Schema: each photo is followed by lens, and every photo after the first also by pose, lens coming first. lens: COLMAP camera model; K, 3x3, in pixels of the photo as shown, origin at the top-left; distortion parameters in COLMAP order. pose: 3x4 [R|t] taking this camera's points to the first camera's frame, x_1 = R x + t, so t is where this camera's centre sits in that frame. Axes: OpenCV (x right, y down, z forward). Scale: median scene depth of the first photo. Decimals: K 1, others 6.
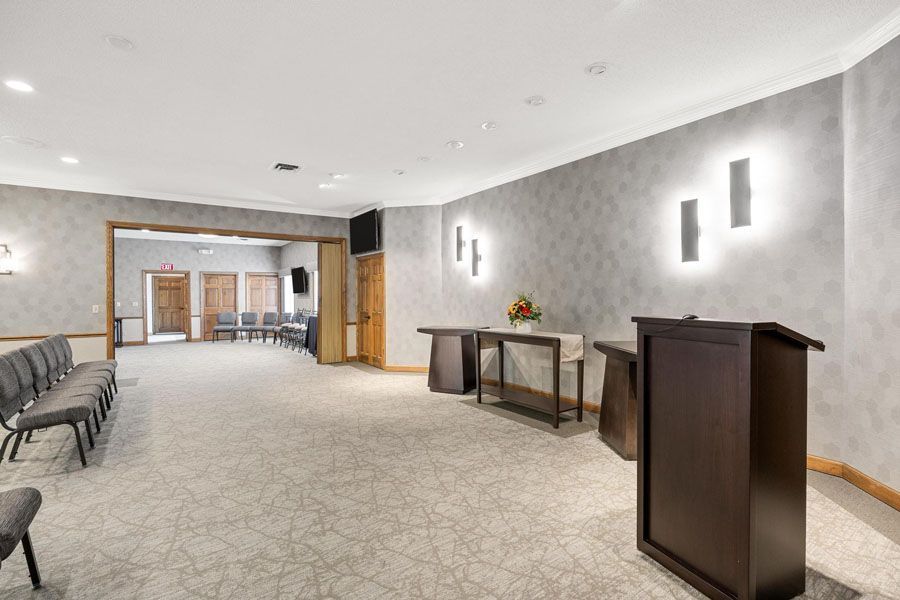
lens RADIAL K [[424.1, 0, 447.0], [0, 424.1, 295.2], [0, 0, 1]] dist [-0.015564, -0.000215]
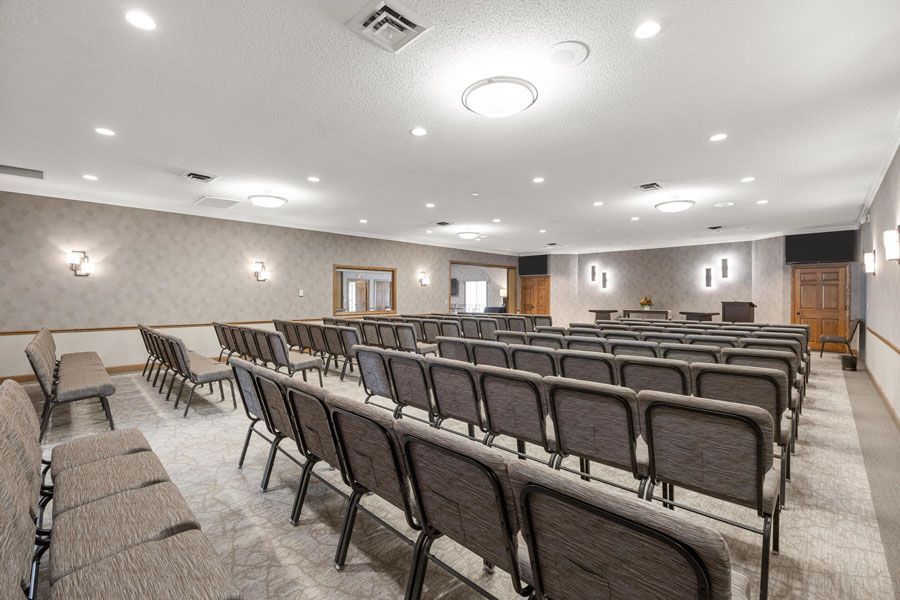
lens RADIAL K [[381.6, 0, 455.5], [0, 381.6, 307.0], [0, 0, 1]] dist [-0.030084, 0.000203]
pose [[0.972601, -0.005124, 0.232425, -1.392055], [-0.002057, 0.999528, 0.030640, -0.004554], [-0.232472, -0.030279, 0.972132, -0.967569]]
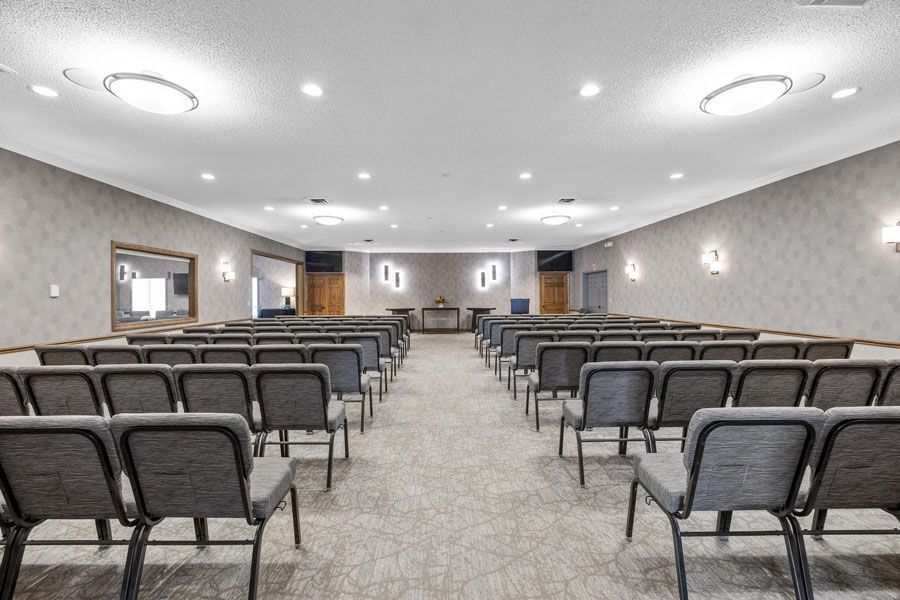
lens RADIAL K [[383.7, 0, 450.1], [0, 383.7, 299.4], [0, 0, 1]] dist [0.011039, -0.000372]
pose [[0.518928, -0.011220, 0.854744, -1.893680], [0.001256, 0.999923, 0.012364, -0.004268], [-0.854817, -0.005343, 0.518902, -0.453444]]
